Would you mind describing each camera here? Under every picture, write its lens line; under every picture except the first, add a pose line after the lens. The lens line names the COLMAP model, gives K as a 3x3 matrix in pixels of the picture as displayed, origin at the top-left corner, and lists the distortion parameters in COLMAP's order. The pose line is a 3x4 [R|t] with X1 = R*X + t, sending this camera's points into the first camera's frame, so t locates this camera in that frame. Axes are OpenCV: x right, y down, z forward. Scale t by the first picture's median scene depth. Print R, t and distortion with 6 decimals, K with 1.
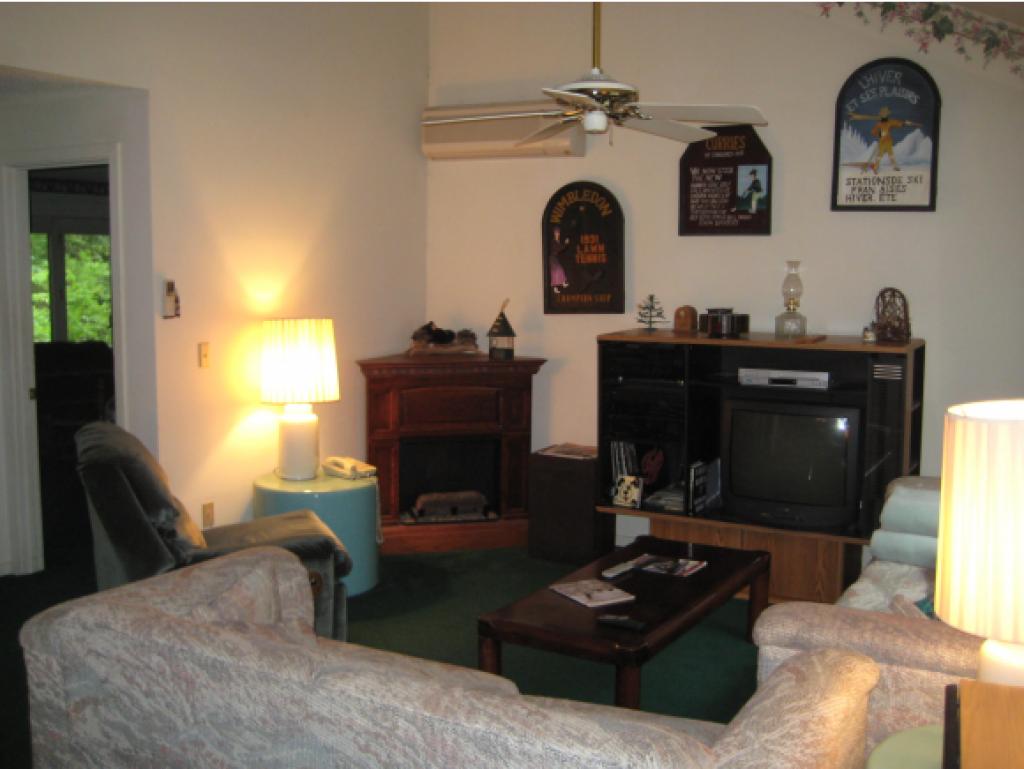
lens RADIAL K [[1072.4, 0, 510.4], [0, 1072.4, 390.9], [0, 0, 1]] dist [-0.159846, 0.212594]
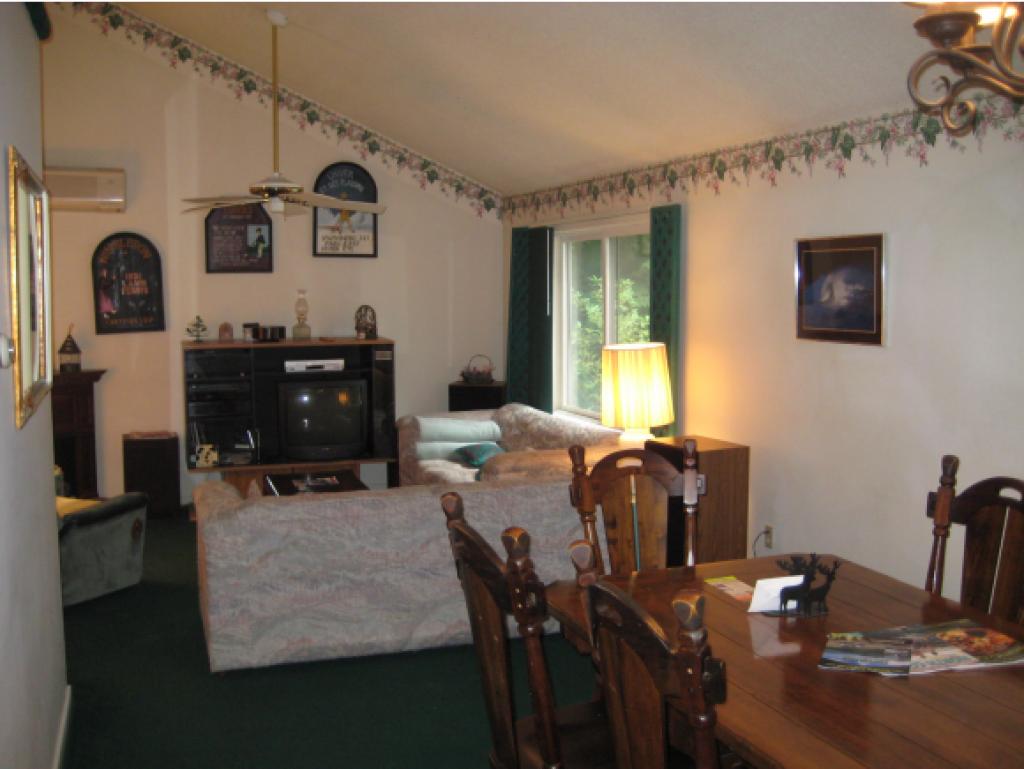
lens RADIAL K [[1072.4, 0, 510.4], [0, 1072.4, 390.9], [0, 0, 1]] dist [-0.159846, 0.212594]
pose [[0.645994, -0.081659, 0.758962, -0.693300], [0.095886, 0.995067, 0.025449, 0.012018], [-0.757297, 0.056334, 0.650637, -0.214286]]
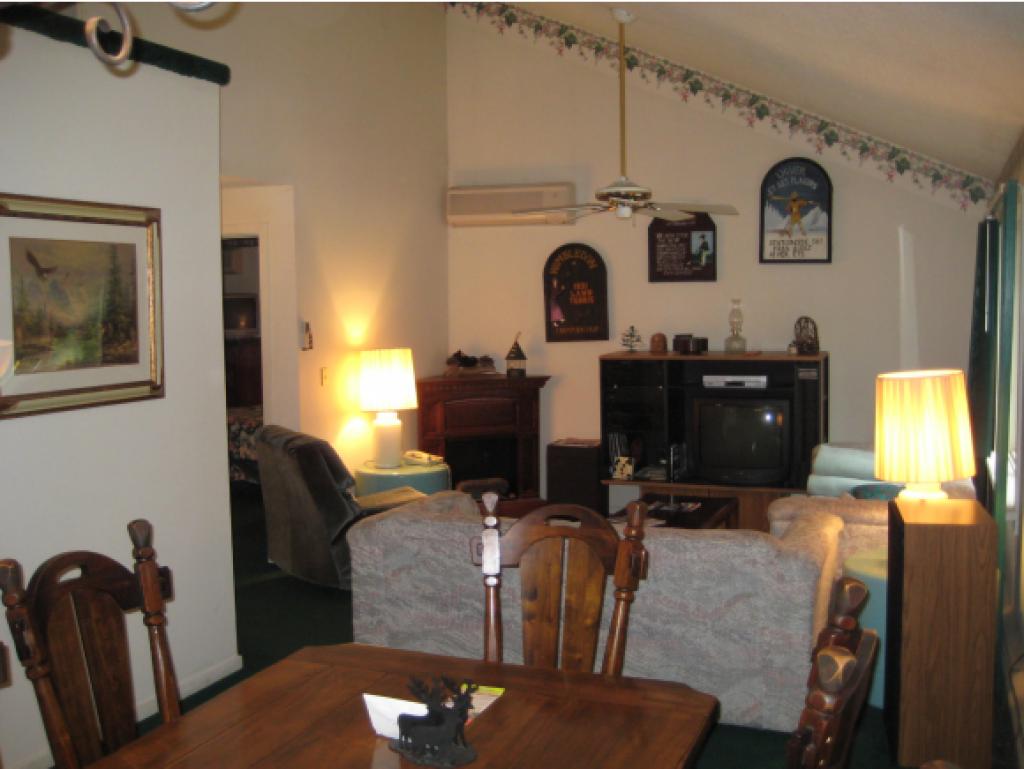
lens RADIAL K [[1072.4, 0, 510.4], [0, 1072.4, 390.9], [0, 0, 1]] dist [-0.159846, 0.212594]
pose [[0.991177, -0.030344, 0.129026, -0.213218], [0.034707, 0.998894, -0.031708, 0.033440], [-0.127921, 0.035906, 0.991134, -0.358873]]
